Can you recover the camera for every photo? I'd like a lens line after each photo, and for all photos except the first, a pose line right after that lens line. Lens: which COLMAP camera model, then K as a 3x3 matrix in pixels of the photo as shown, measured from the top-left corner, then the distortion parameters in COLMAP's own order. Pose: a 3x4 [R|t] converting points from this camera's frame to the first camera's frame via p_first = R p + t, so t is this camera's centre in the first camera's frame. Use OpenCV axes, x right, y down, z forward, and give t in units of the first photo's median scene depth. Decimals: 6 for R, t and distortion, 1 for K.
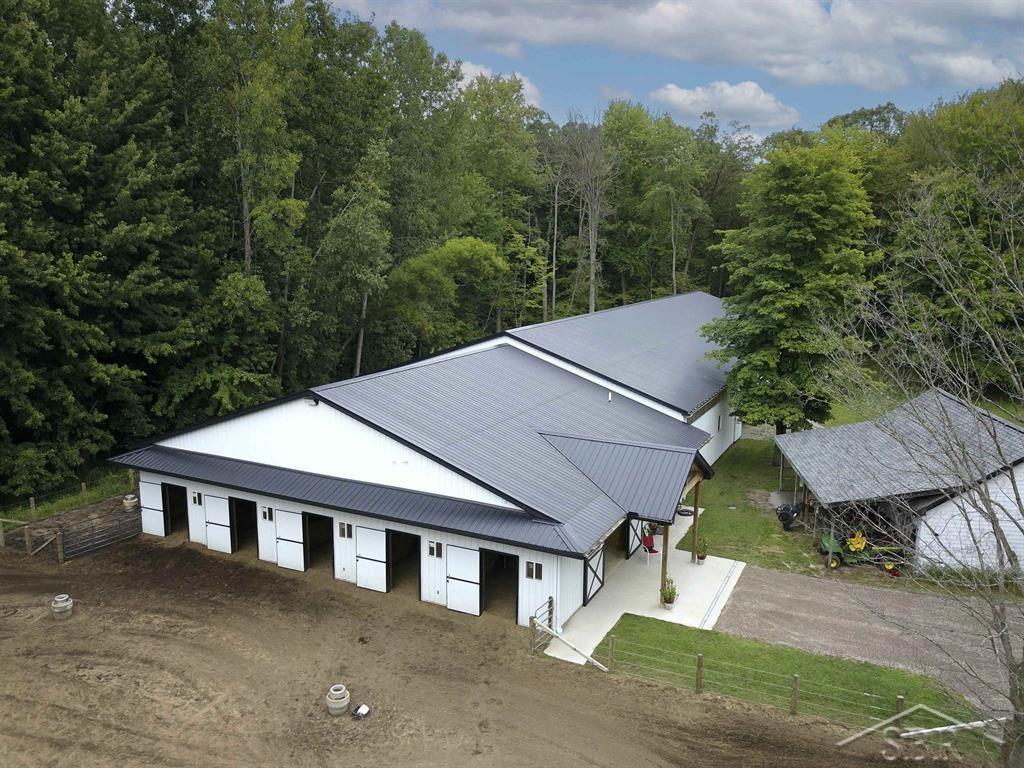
lens RADIAL K [[781.2, 0, 478.5], [0, 781.2, 383.1], [0, 0, 1]] dist [-0.005358, 0.002153]
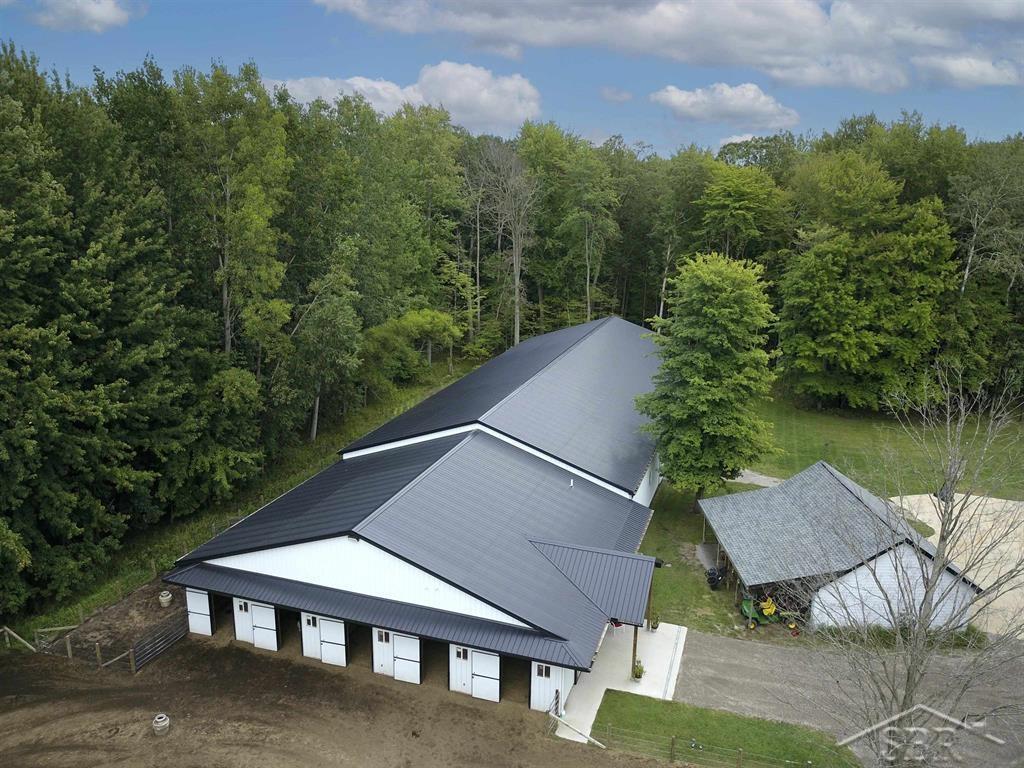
lens RADIAL K [[781.2, 0, 478.5], [0, 781.2, 383.1], [0, 0, 1]] dist [-0.005358, 0.002153]
pose [[0.990772, -0.036001, 0.130667, -0.158212], [0.027604, 0.997469, 0.065521, -0.274590], [-0.132695, -0.061309, 0.989259, -0.213560]]
